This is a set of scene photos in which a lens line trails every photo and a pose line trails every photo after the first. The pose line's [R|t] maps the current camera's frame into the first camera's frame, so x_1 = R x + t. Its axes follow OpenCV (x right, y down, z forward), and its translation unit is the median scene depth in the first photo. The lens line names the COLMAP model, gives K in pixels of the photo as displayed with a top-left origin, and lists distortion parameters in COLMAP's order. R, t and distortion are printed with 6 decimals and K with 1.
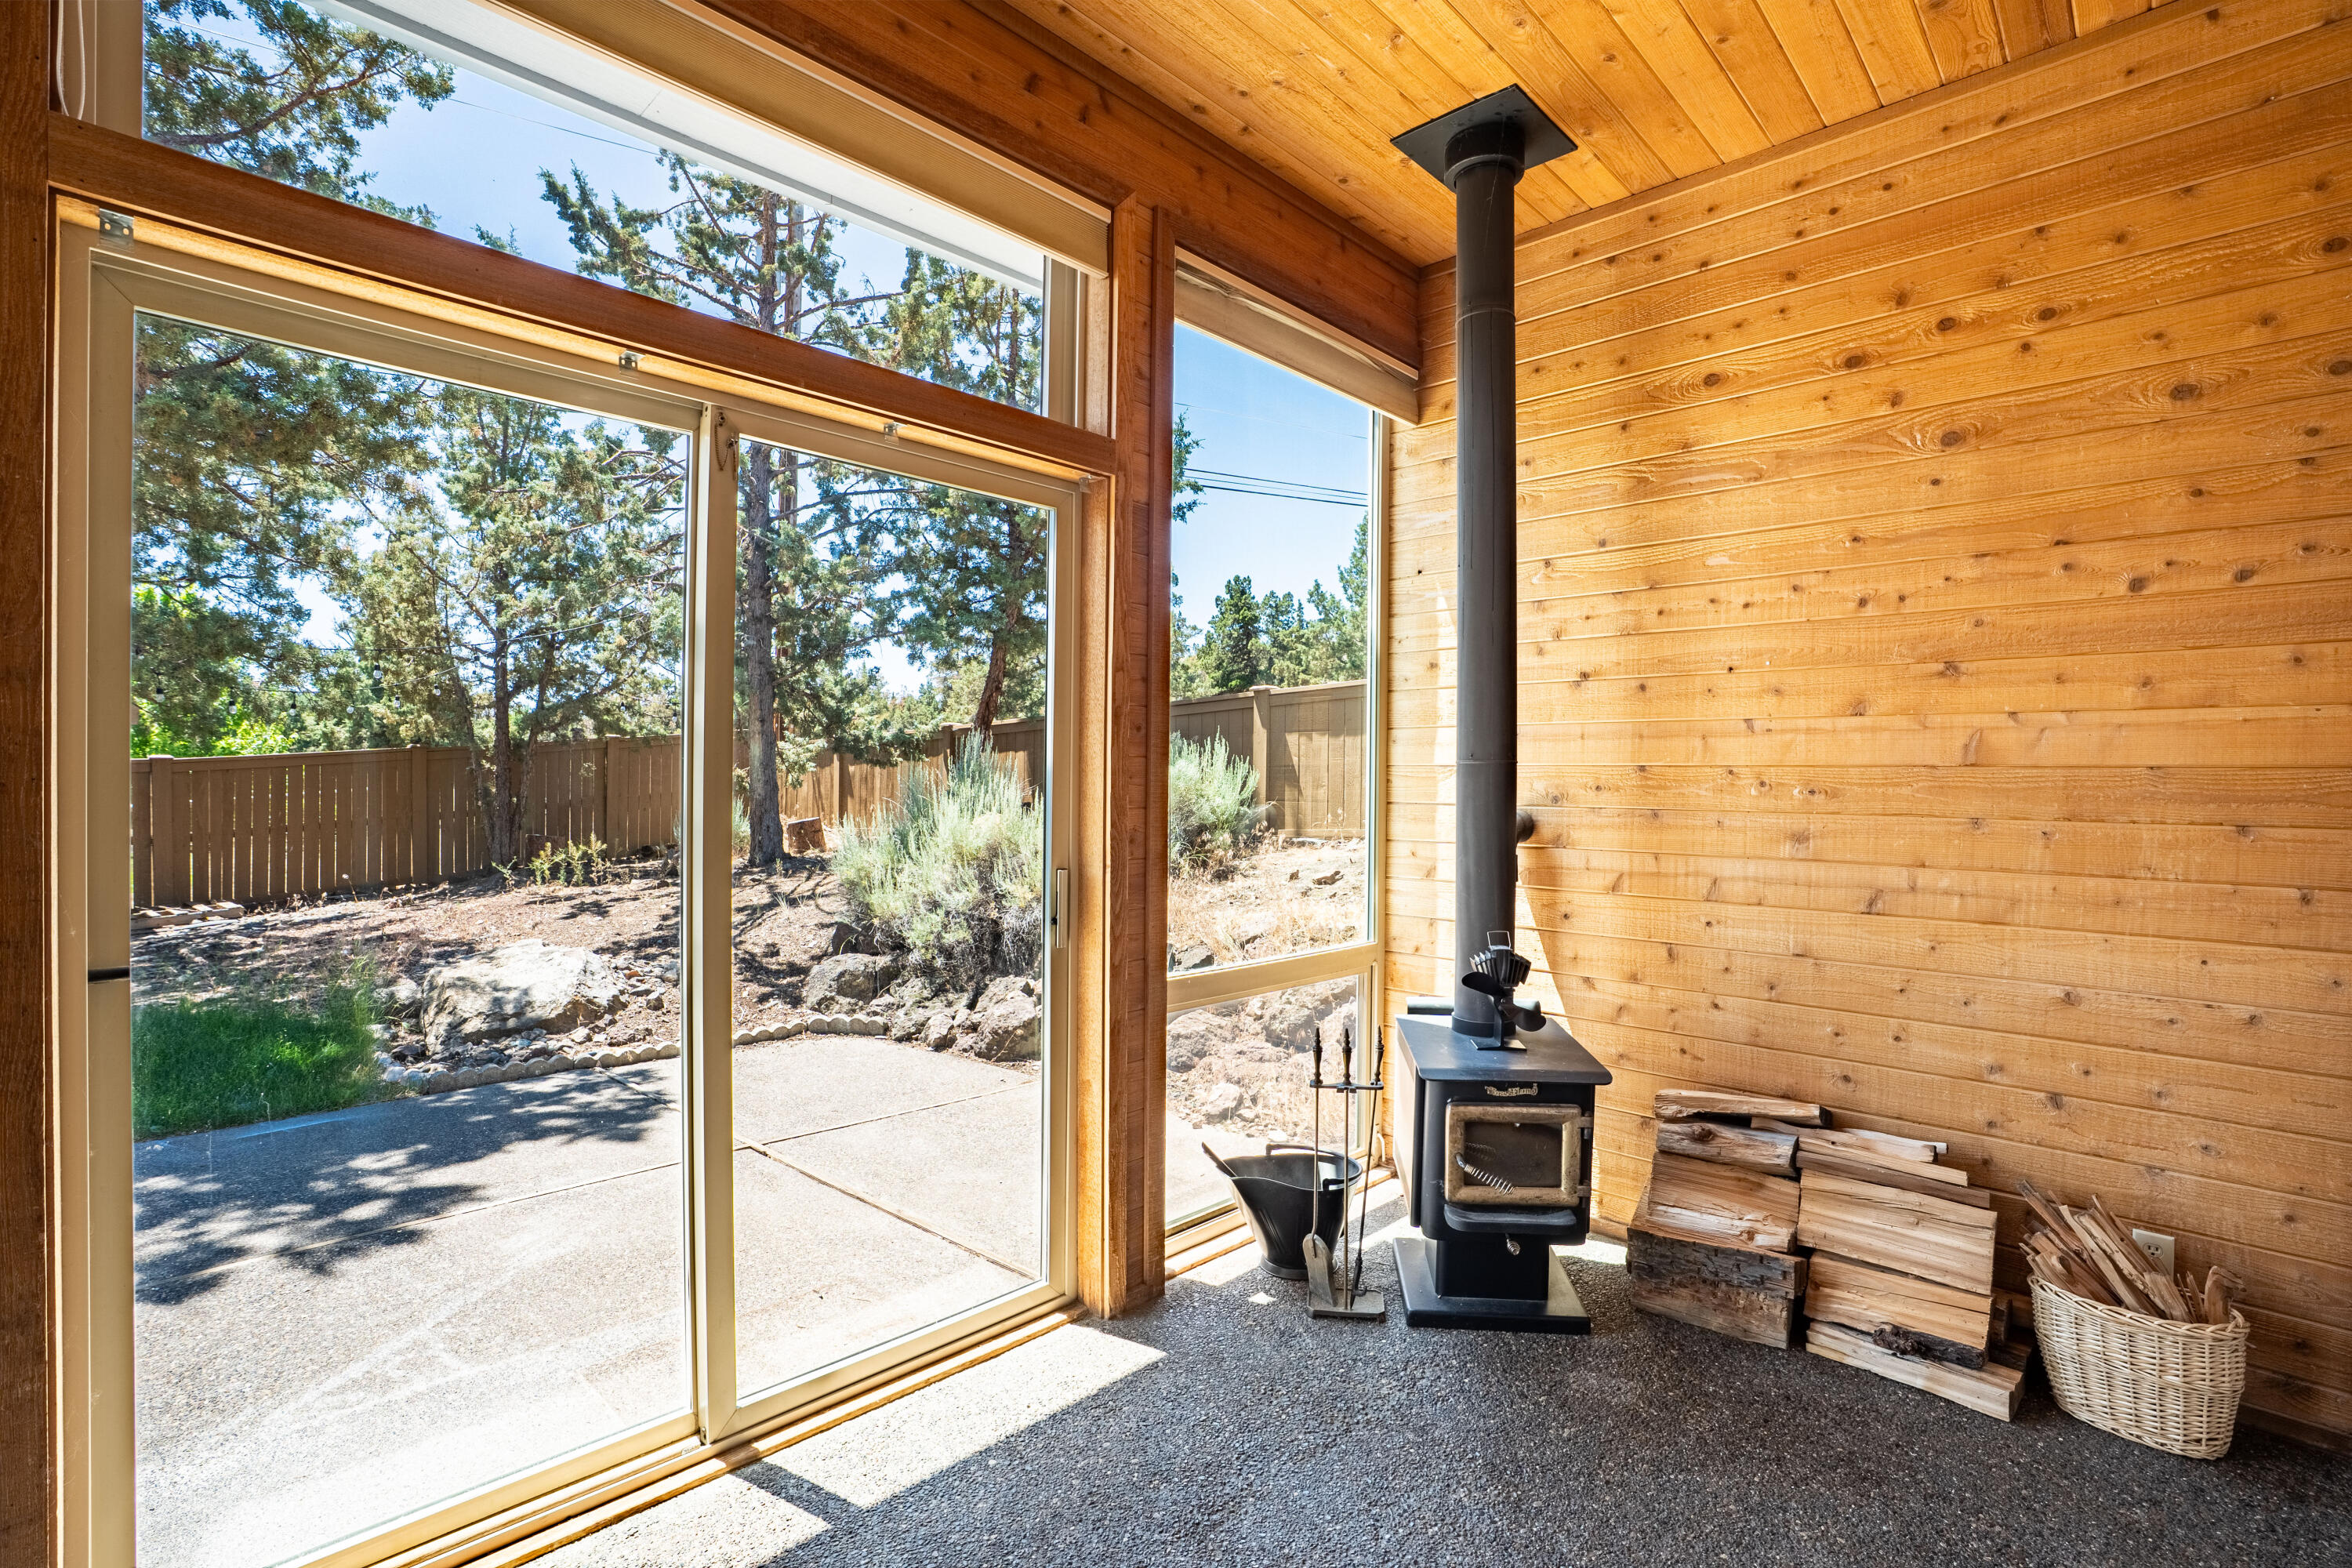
lens RADIAL K [[1078.2, 0, 1175.9], [0, 1078.2, 785.9], [0, 0, 1]] dist [-0.053377, 0.015815]
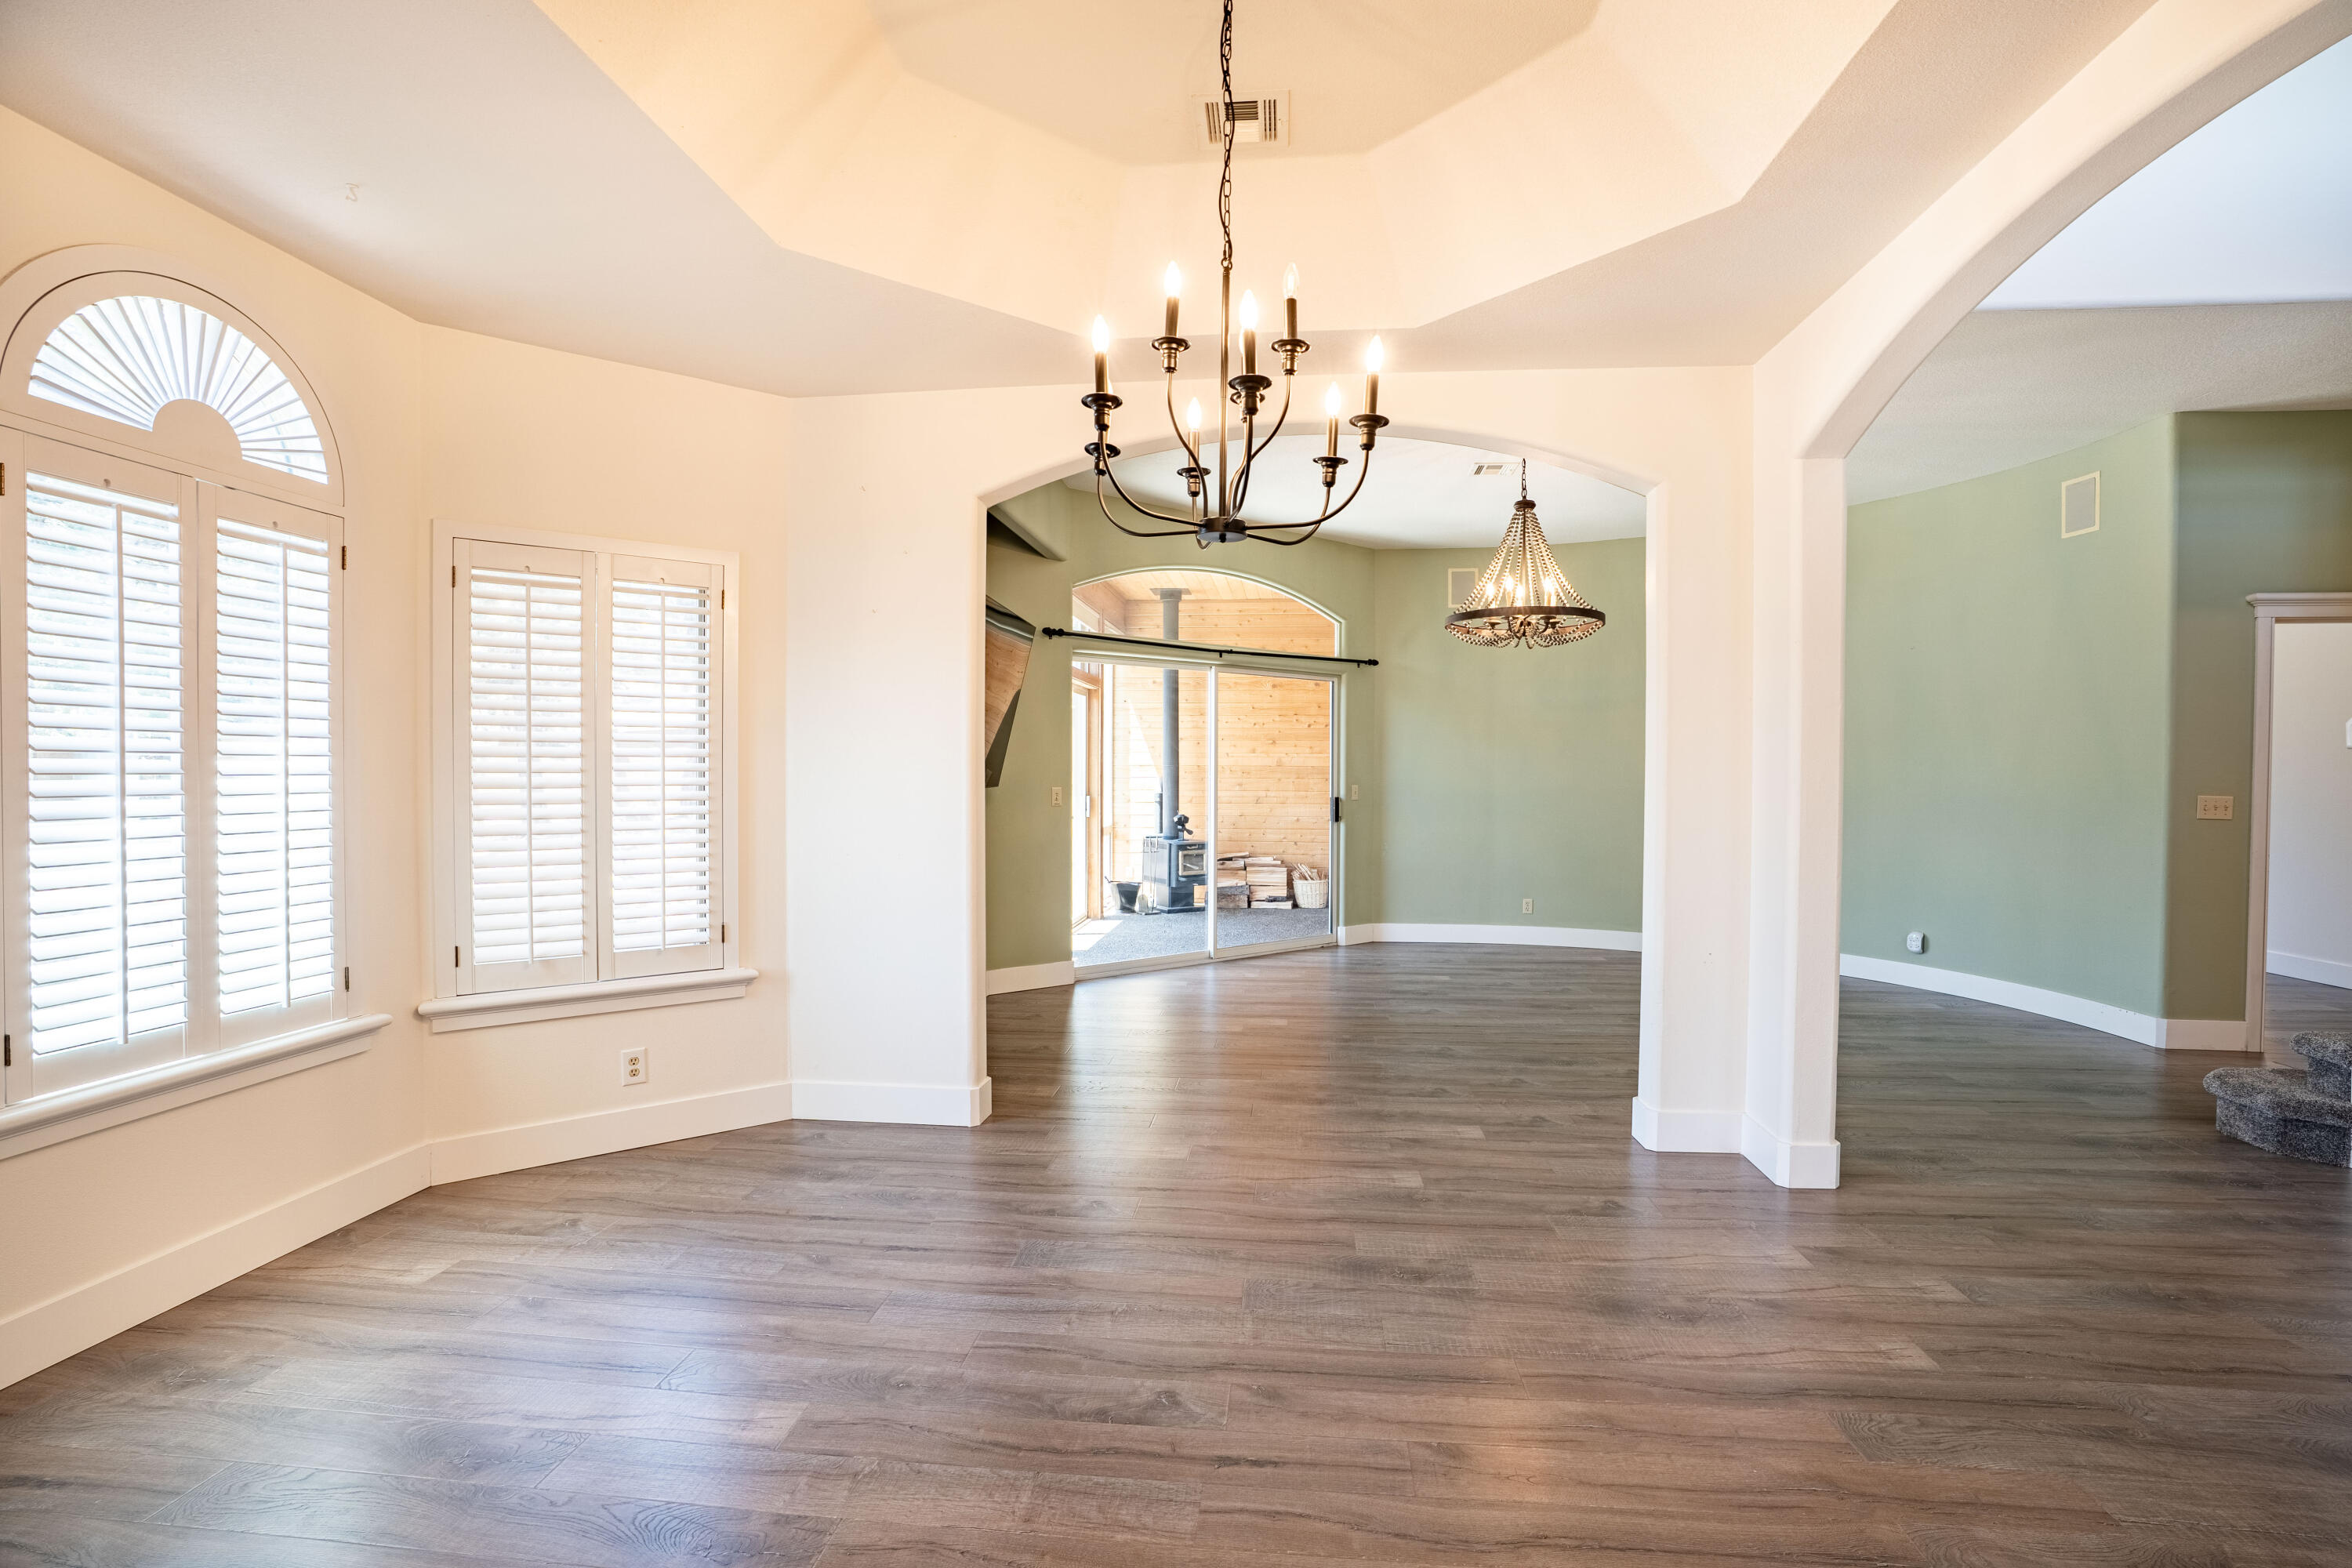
lens RADIAL K [[1078.2, 0, 1169.0], [0, 1078.2, 800.9], [0, 0, 1]] dist [-0.053377, 0.015815]
pose [[0.791944, -0.019393, 0.610285, -2.213324], [0.006930, 0.999717, 0.022775, 0.019495], [-0.610554, -0.013807, 0.791854, -2.135883]]
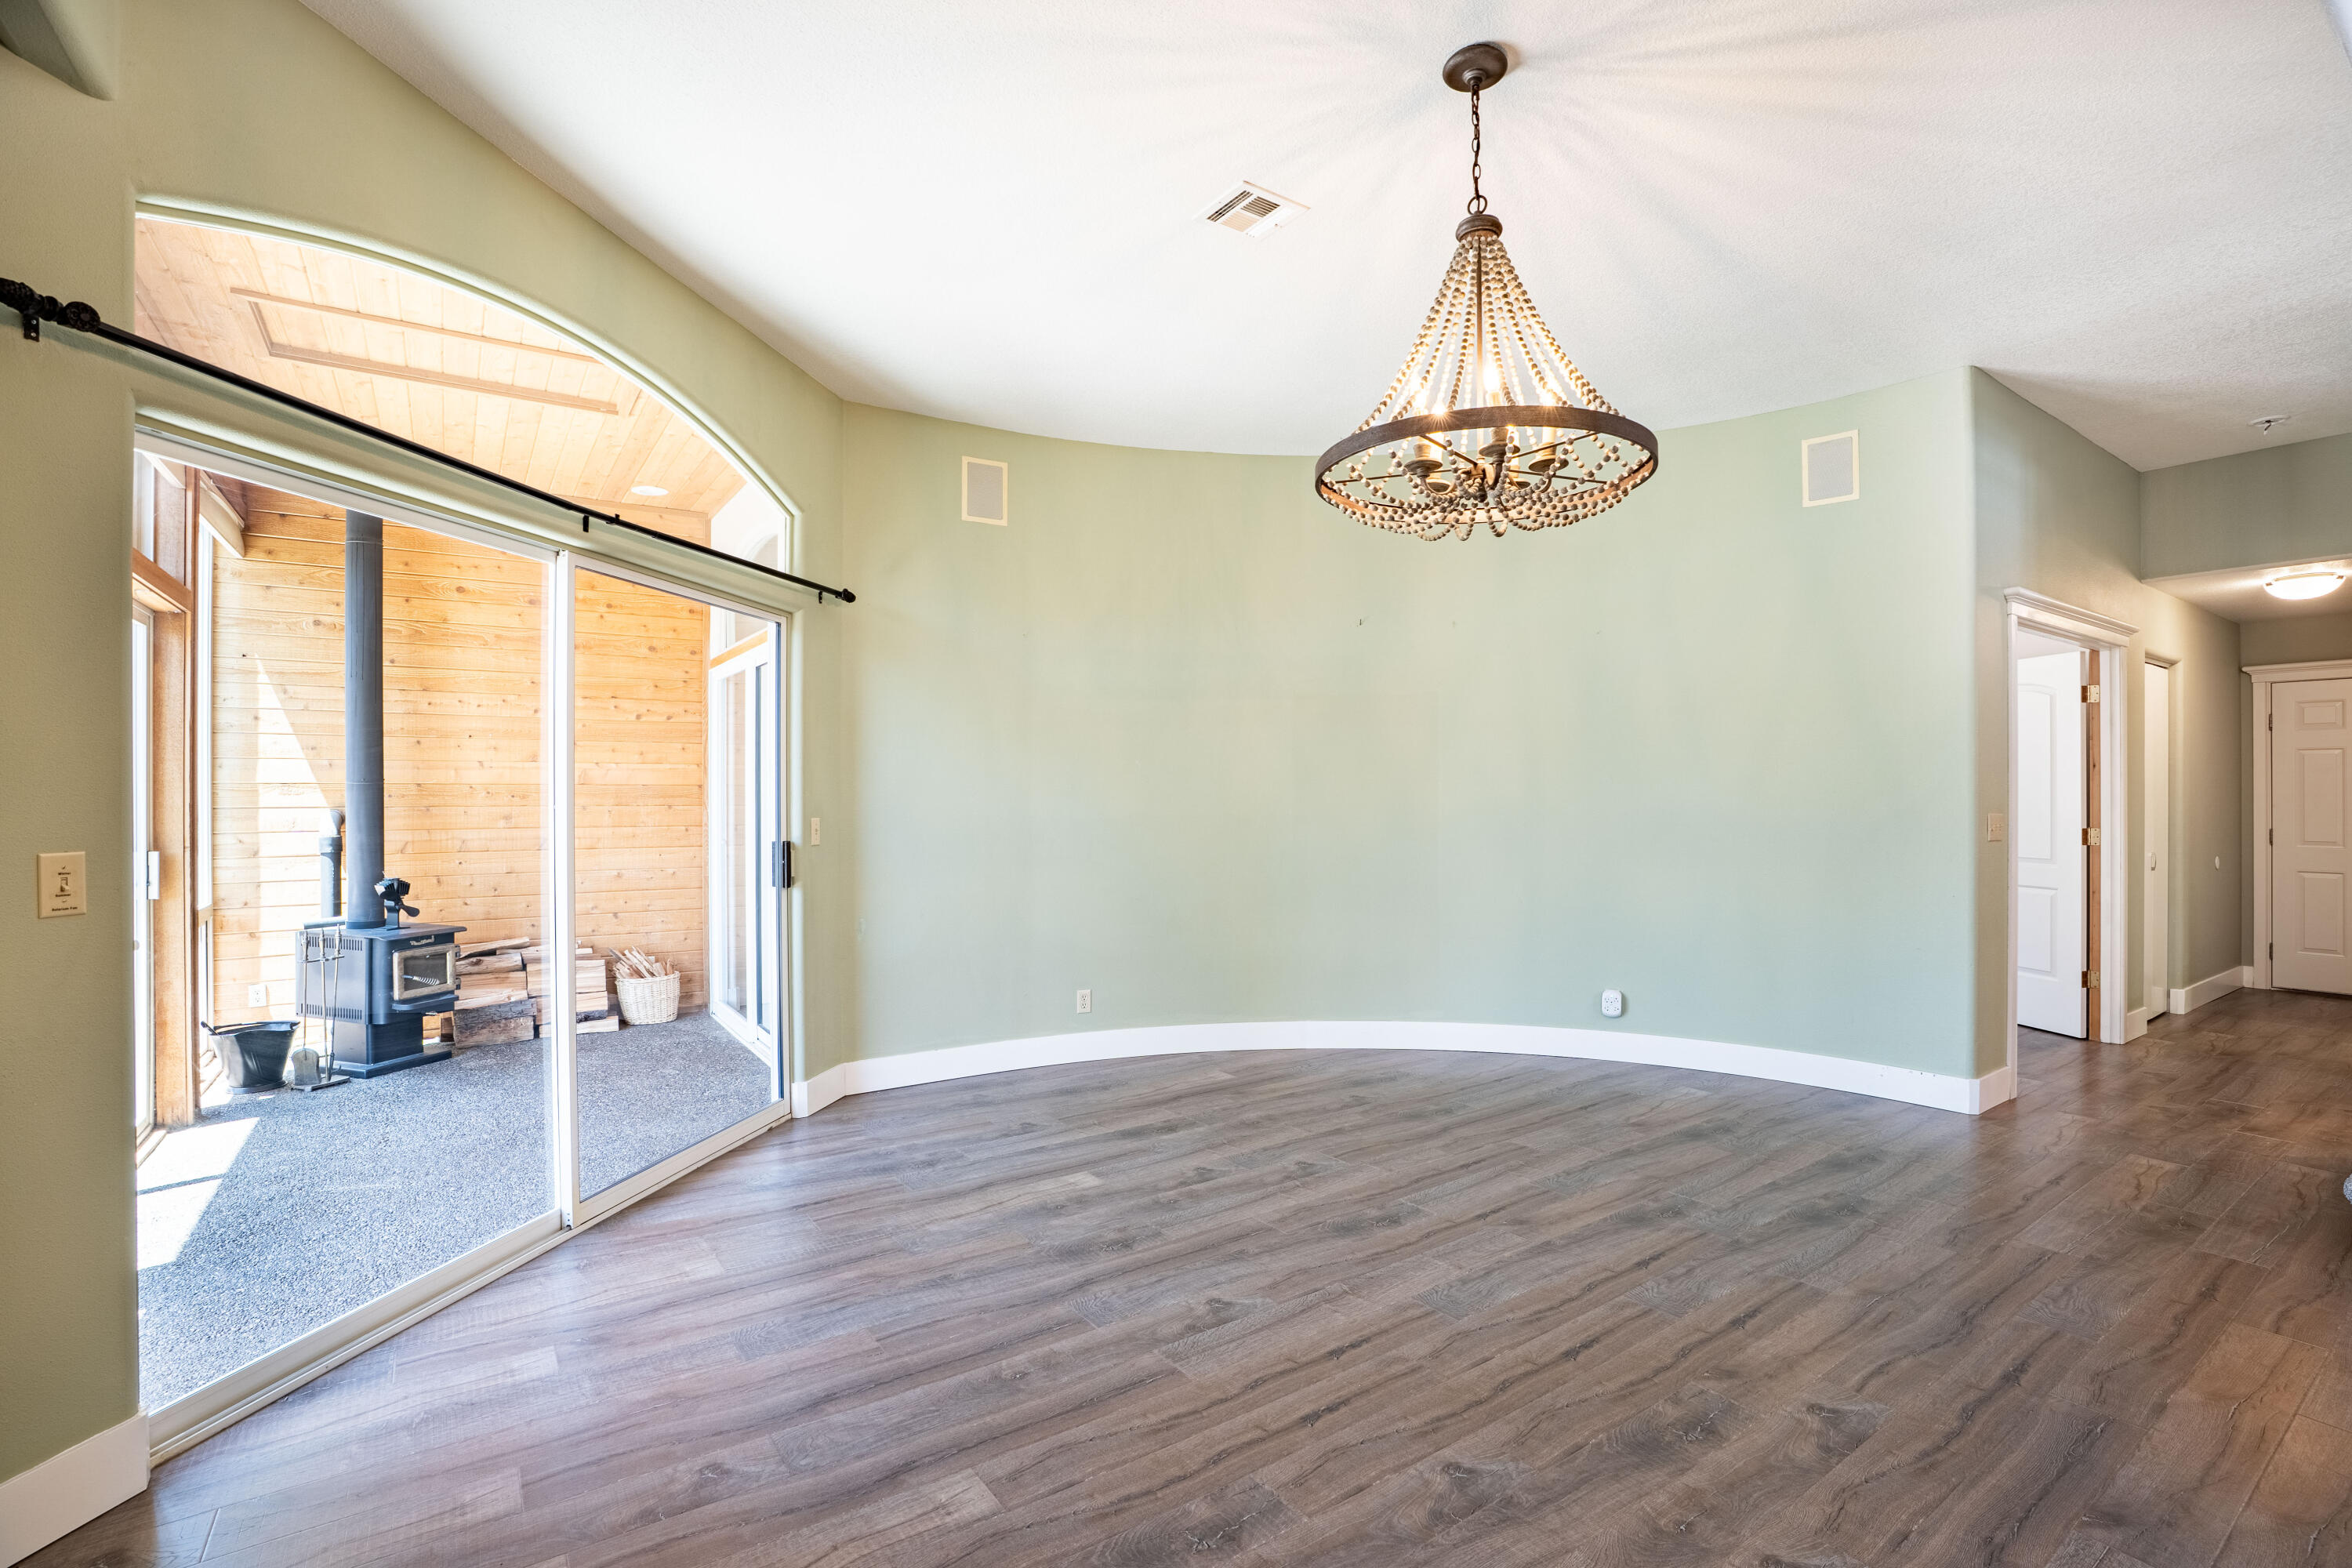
lens RADIAL K [[1078.2, 0, 1181.5], [0, 1078.2, 798.9], [0, 0, 1]] dist [-0.053377, 0.015815]
pose [[0.184857, -0.010587, 0.982708, -1.407417], [0.012900, 0.999882, 0.008346, 0.011817], [-0.982681, 0.011134, 0.184971, -0.818151]]
